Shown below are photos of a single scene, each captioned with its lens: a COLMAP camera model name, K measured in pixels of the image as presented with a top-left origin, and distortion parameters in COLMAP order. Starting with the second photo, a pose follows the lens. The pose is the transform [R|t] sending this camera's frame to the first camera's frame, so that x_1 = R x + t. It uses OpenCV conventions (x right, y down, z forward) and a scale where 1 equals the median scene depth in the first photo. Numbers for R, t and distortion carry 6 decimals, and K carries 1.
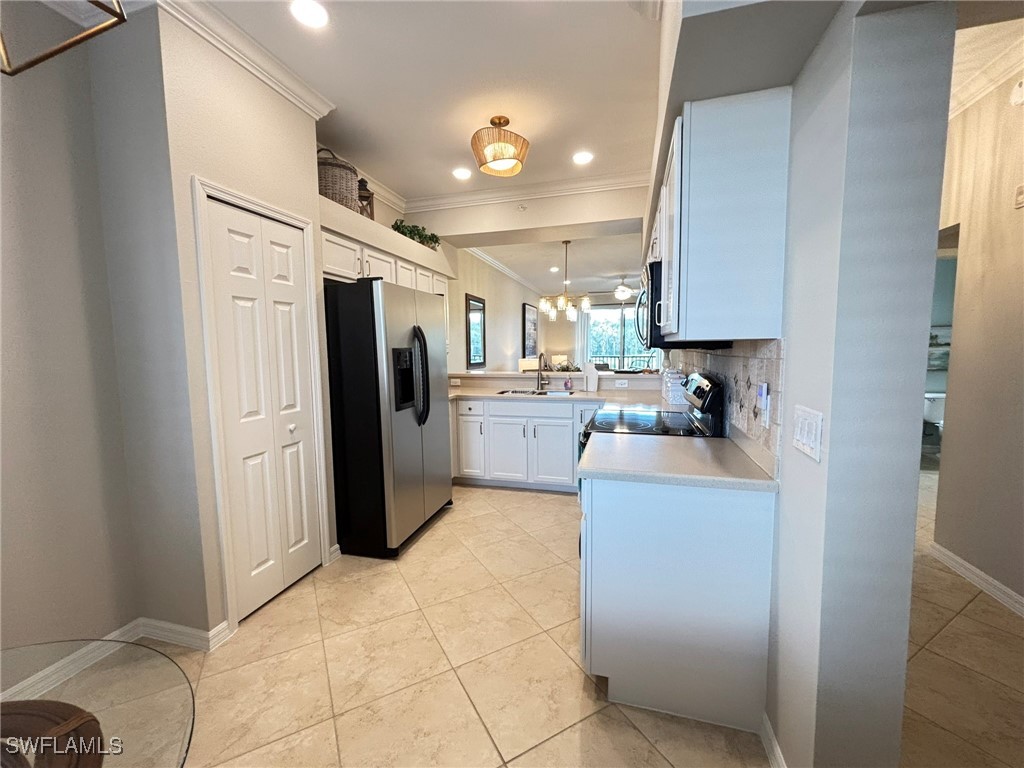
lens RADIAL K [[412.3, 0, 512.0], [0, 412.3, 384.0], [0, 0, 1]] dist [-0.002924, -0.000254]
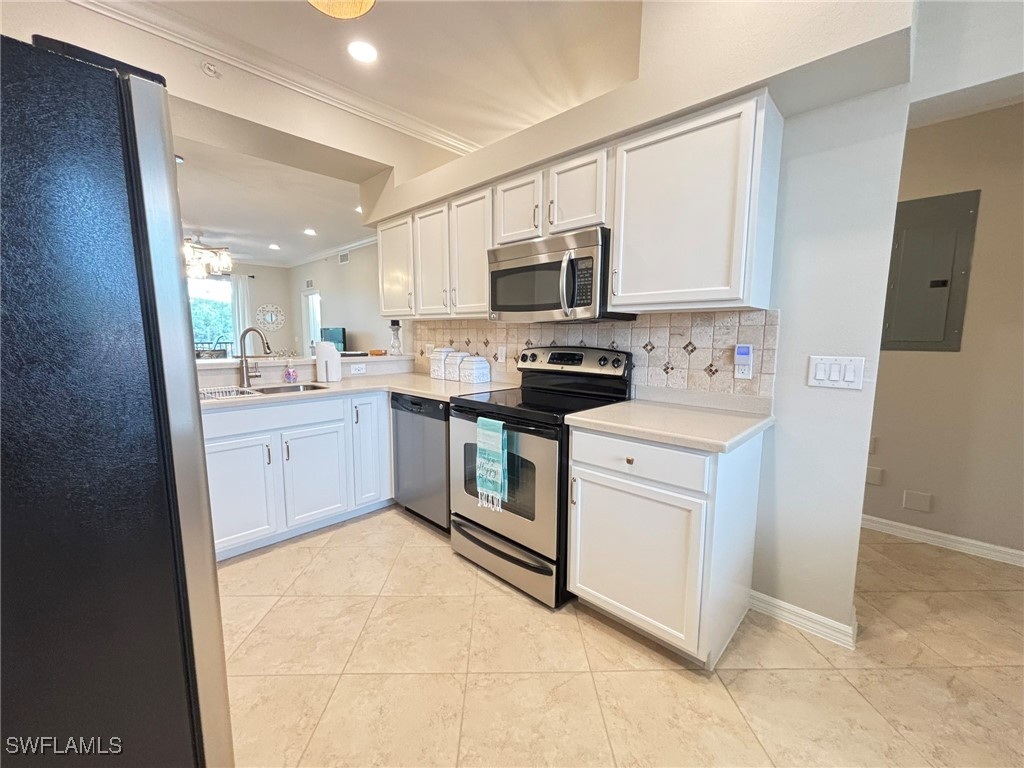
lens RADIAL K [[412.3, 0, 512.0], [0, 412.3, 384.0], [0, 0, 1]] dist [-0.002924, -0.000254]
pose [[0.470328, -0.091329, 0.877753, -0.537572], [0.067144, 0.995451, 0.067598, -0.010861], [-0.879934, 0.027143, 0.474321, 0.630552]]
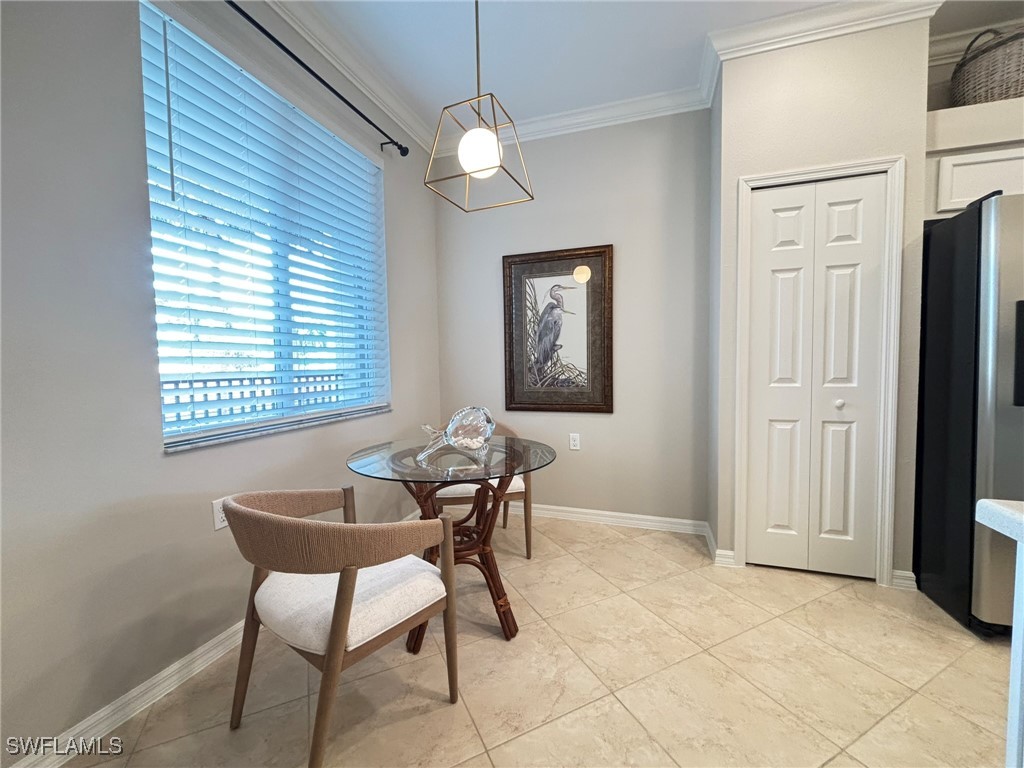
lens RADIAL K [[412.3, 0, 512.0], [0, 412.3, 384.0], [0, 0, 1]] dist [-0.002924, -0.000254]
pose [[-0.052407, 0.062136, -0.996691, 0.396252], [-0.074370, 0.995048, 0.065944, 0.056881], [0.995853, 0.077580, -0.047526, 0.321208]]
